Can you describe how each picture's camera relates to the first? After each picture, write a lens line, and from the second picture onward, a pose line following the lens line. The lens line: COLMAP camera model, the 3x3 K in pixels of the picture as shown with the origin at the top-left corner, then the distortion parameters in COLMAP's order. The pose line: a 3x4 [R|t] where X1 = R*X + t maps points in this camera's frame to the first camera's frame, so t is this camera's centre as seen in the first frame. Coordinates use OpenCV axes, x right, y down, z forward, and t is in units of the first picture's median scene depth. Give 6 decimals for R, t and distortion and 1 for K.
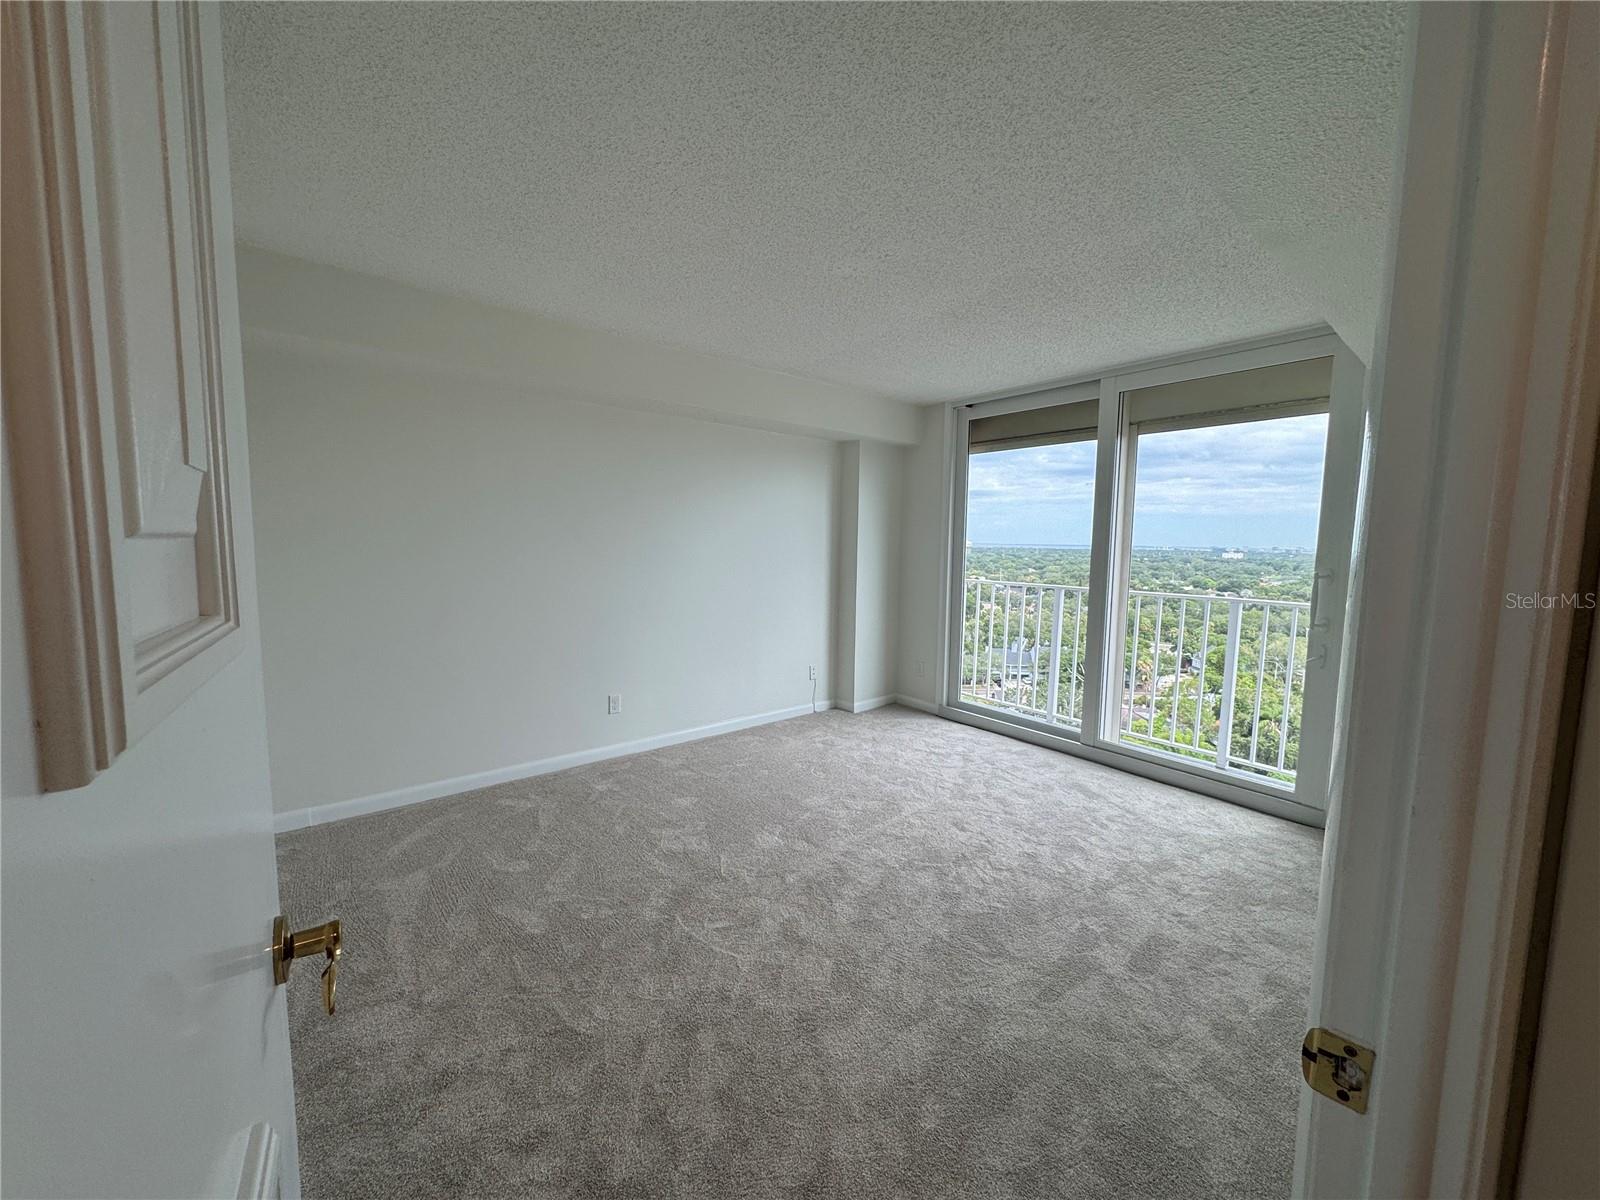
lens RADIAL K [[640.7, 0, 798.1], [0, 640.7, 598.8], [0, 0, 1]] dist [-0.003866, 0.000134]
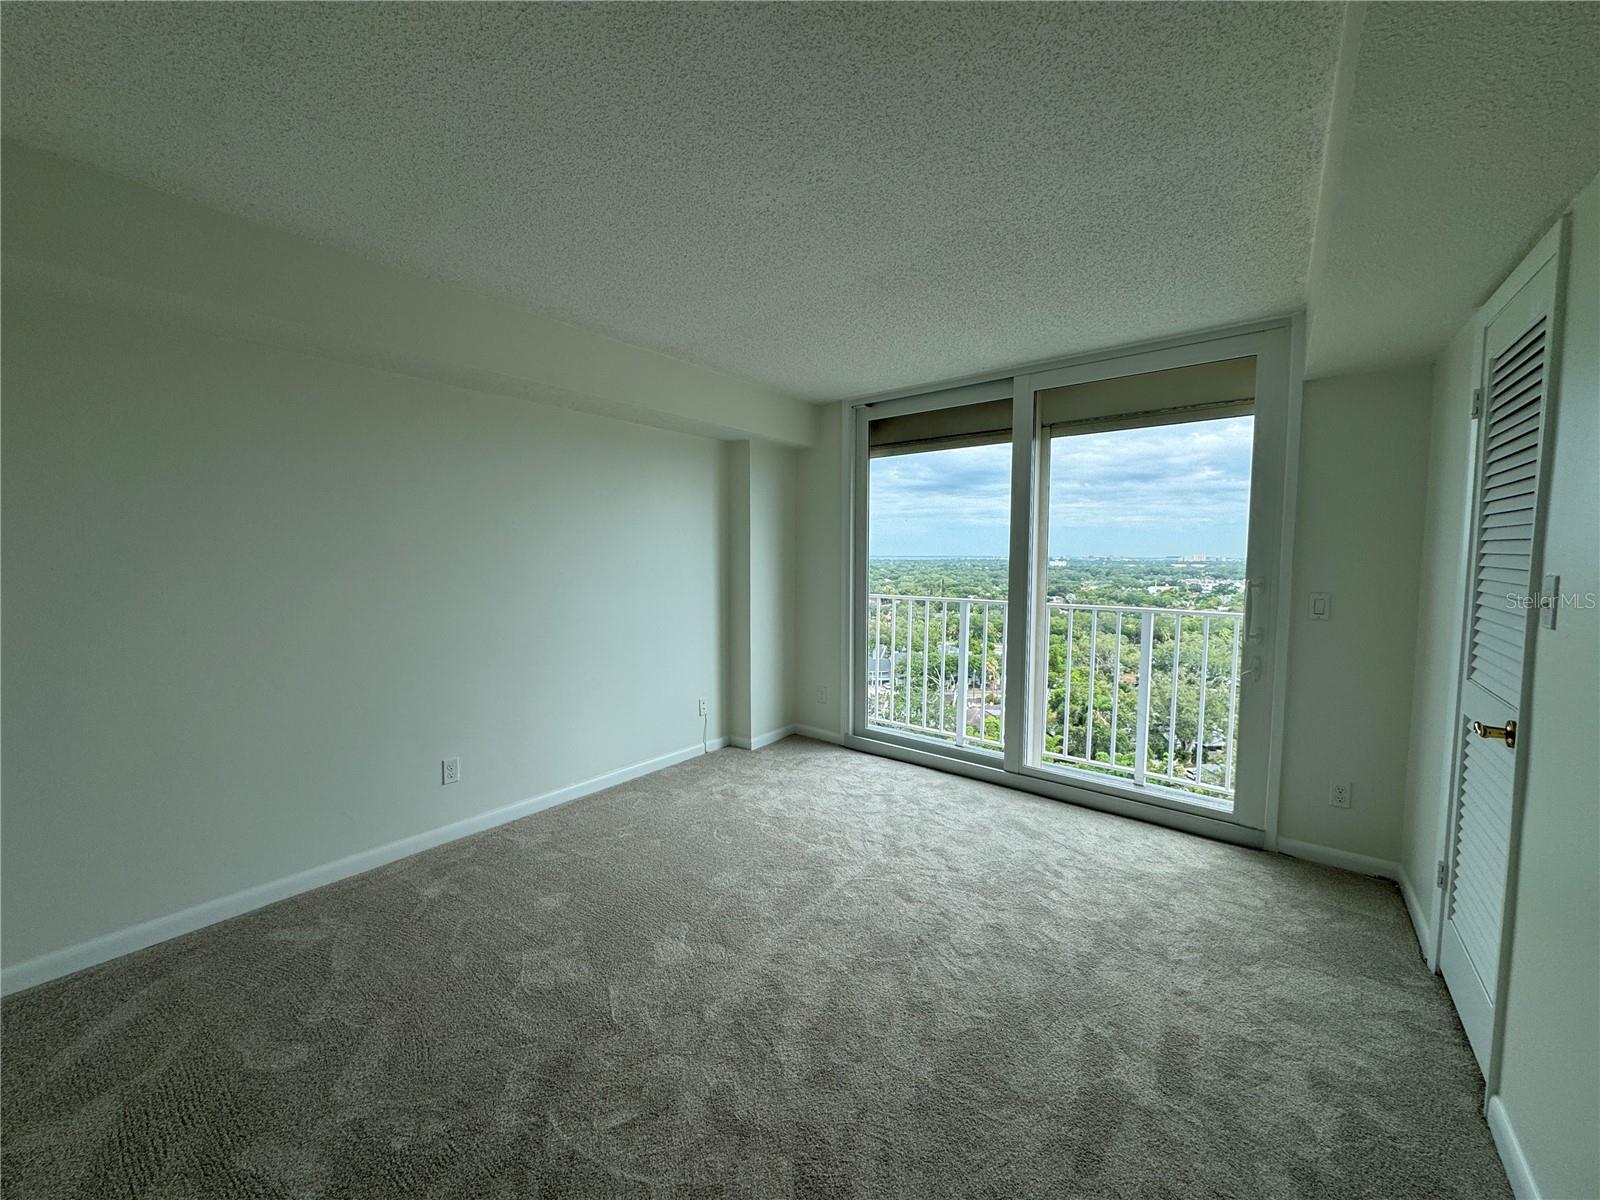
lens RADIAL K [[640.7, 0, 796.6], [0, 640.7, 595.0], [0, 0, 1]] dist [-0.000486, -0.000322]
pose [[0.977982, -0.025123, 0.207171, -0.043183], [0.030718, 0.999244, -0.023834, -0.016851], [-0.206416, 0.029673, 0.978014, 0.191828]]
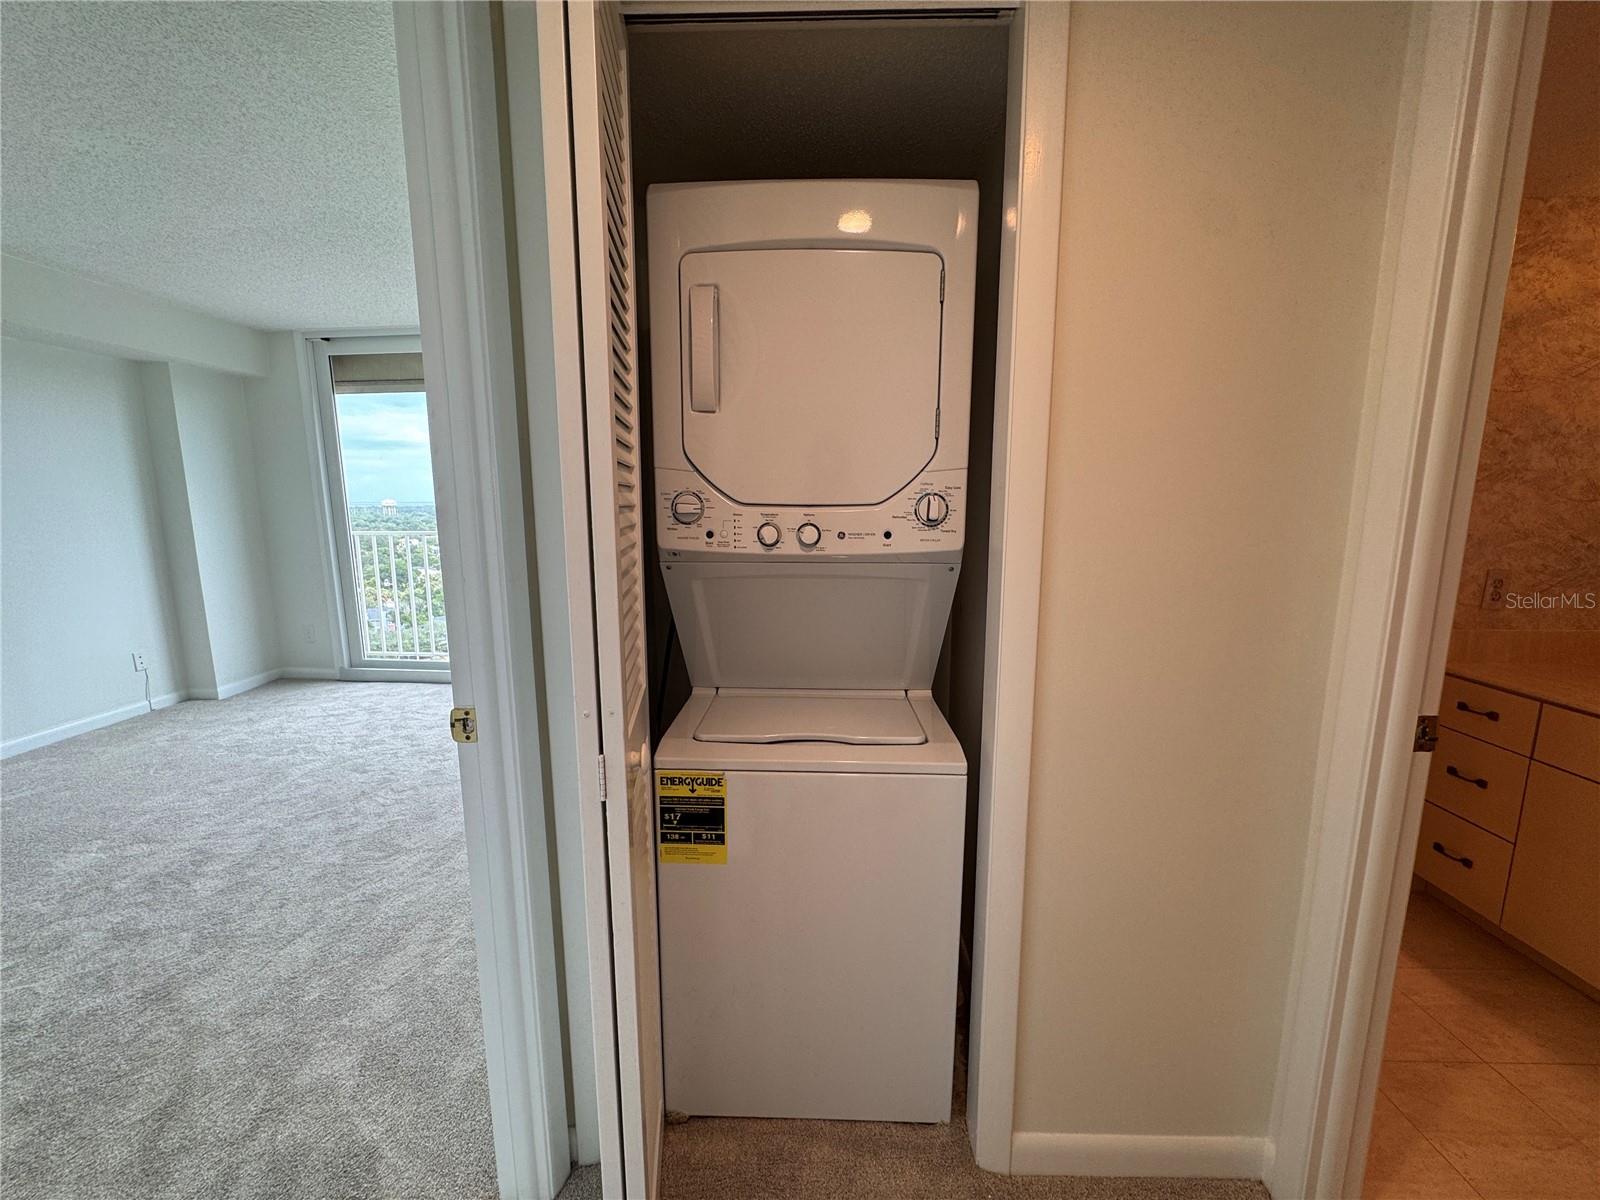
lens RADIAL K [[640.7, 0, 798.1], [0, 640.7, 598.8], [0, 0, 1]] dist [-0.003866, 0.000134]
pose [[0.682340, -0.130797, 0.719239, 0.032535], [0.082543, 0.991357, 0.101974, 0.040582], [-0.726360, -0.010213, 0.687239, -0.171367]]
